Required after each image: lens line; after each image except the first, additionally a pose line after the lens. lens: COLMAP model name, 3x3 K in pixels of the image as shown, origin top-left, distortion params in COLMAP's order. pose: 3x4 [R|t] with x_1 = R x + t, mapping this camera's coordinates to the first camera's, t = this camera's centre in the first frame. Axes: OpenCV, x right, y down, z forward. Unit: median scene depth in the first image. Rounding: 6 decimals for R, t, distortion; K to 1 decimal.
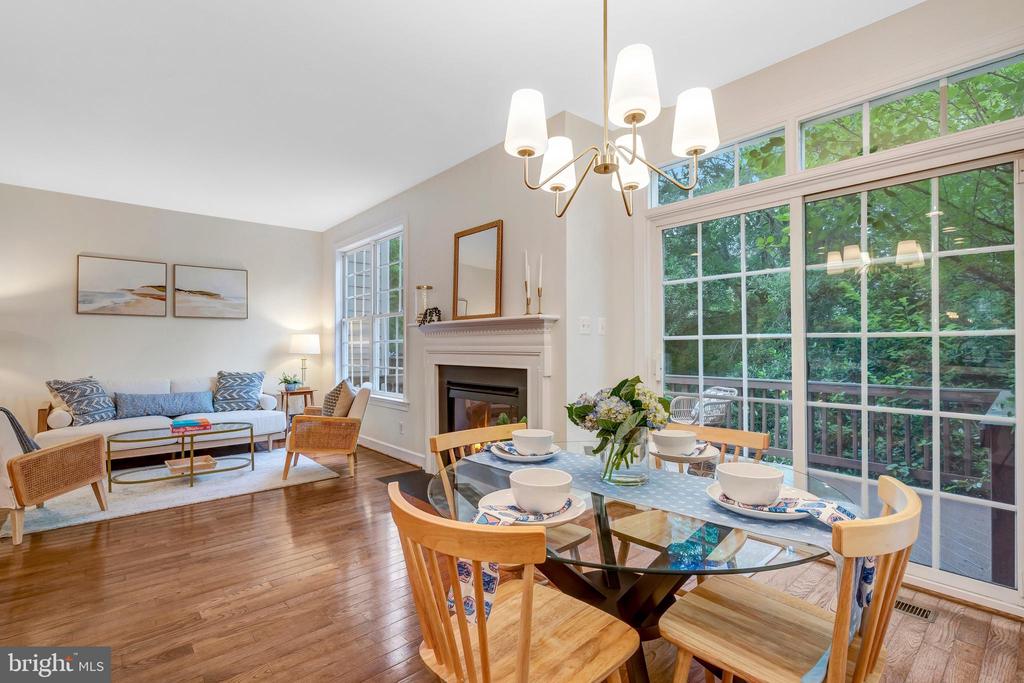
lens RADIAL K [[469.6, 0, 503.0], [0, 469.6, 342.1], [0, 0, 1]] dist [-0.002647, -0.000659]
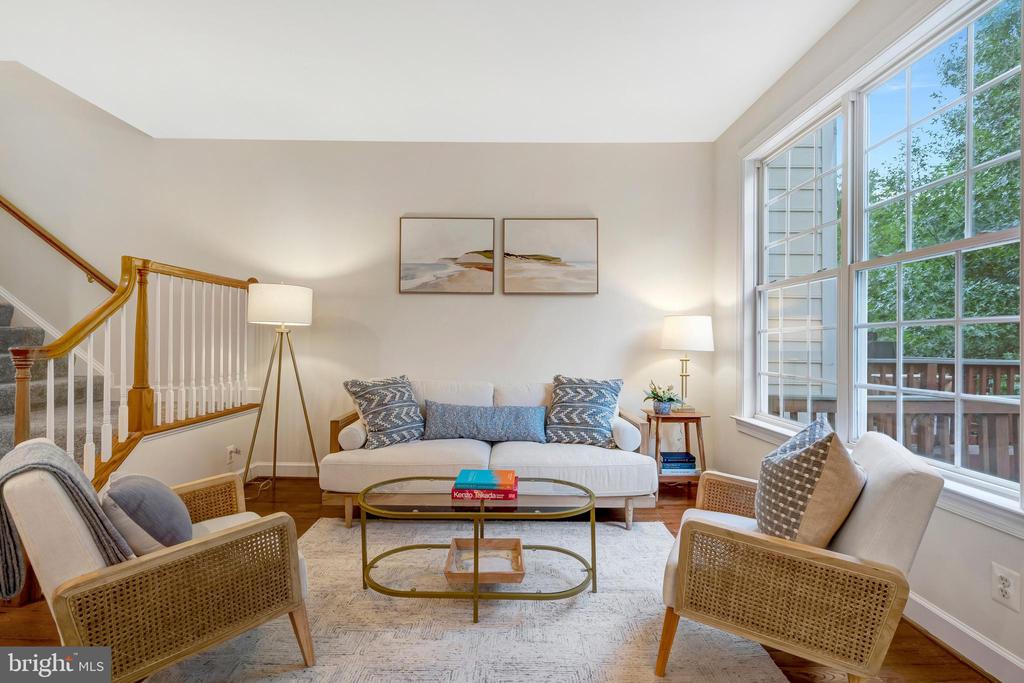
lens RADIAL K [[469.6, 0, 508.3], [0, 469.6, 337.1], [0, 0, 1]] dist [-0.002647, -0.000659]
pose [[0.751233, 0.002502, -0.660033, -0.238414], [-0.003835, 0.999992, -0.000574, 0.011005], [0.660026, 0.002963, 0.751237, 0.489462]]
